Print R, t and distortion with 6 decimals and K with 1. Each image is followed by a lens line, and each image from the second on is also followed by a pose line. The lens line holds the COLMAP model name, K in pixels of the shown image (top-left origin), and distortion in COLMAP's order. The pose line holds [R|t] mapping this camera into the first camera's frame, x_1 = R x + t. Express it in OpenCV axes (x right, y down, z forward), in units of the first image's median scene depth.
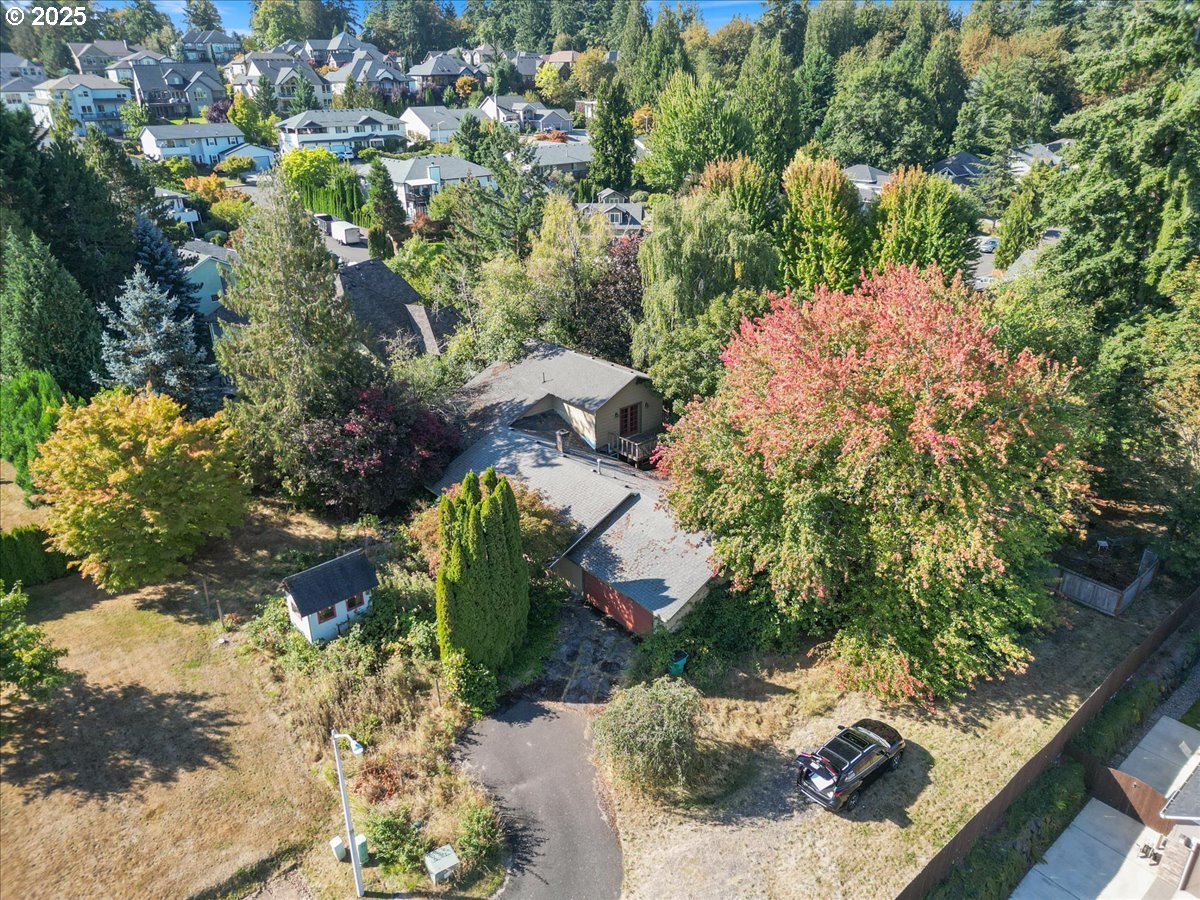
lens RADIAL K [[855.7, 0, 601.3], [0, 855.7, 453.6], [0, 0, 1]] dist [0.040535, -0.038686]
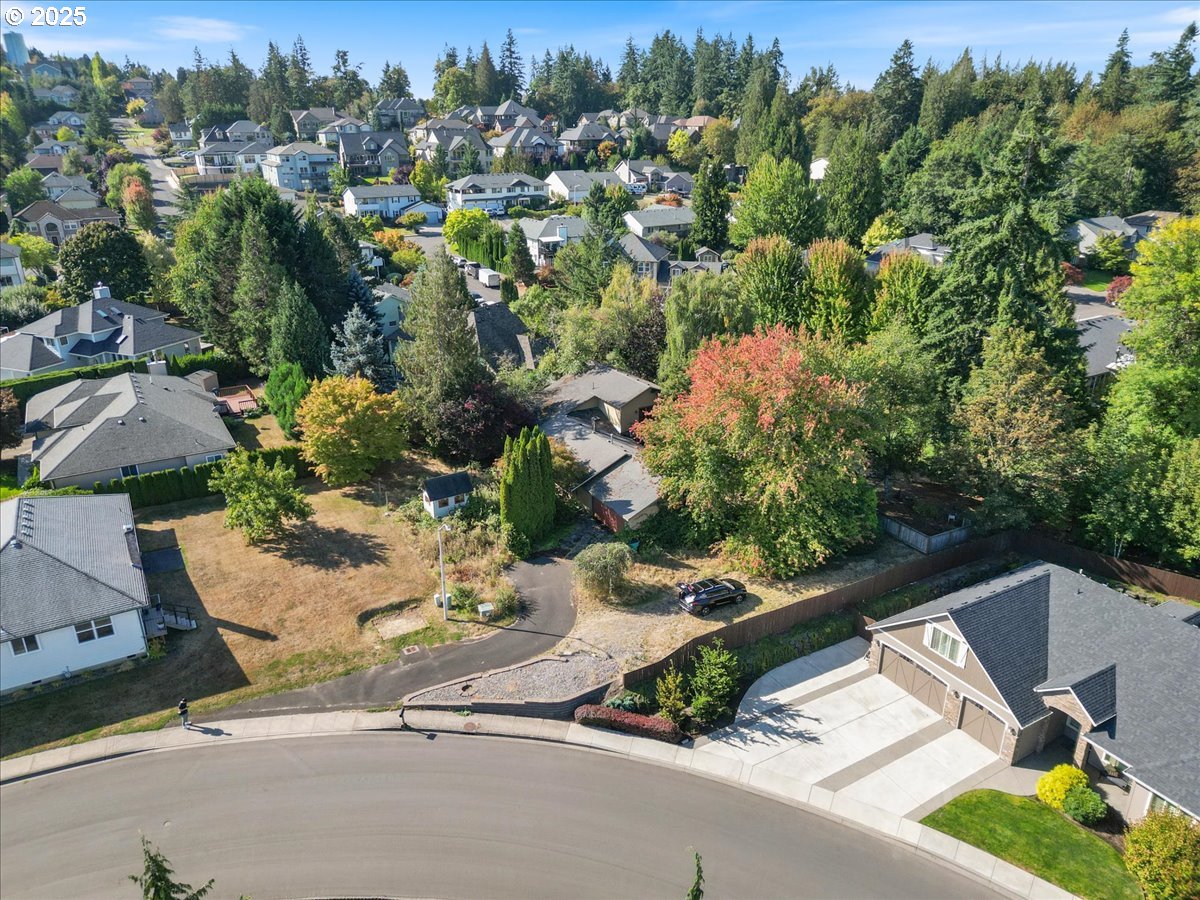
lens RADIAL K [[855.7, 0, 597.0], [0, 855.7, 448.6], [0, 0, 1]] dist [0.040535, -0.038686]
pose [[0.984279, 0.069576, -0.162339, 0.203558], [-0.077196, 0.996168, -0.041102, 0.089866], [0.158857, 0.052988, 0.985879, -0.523551]]
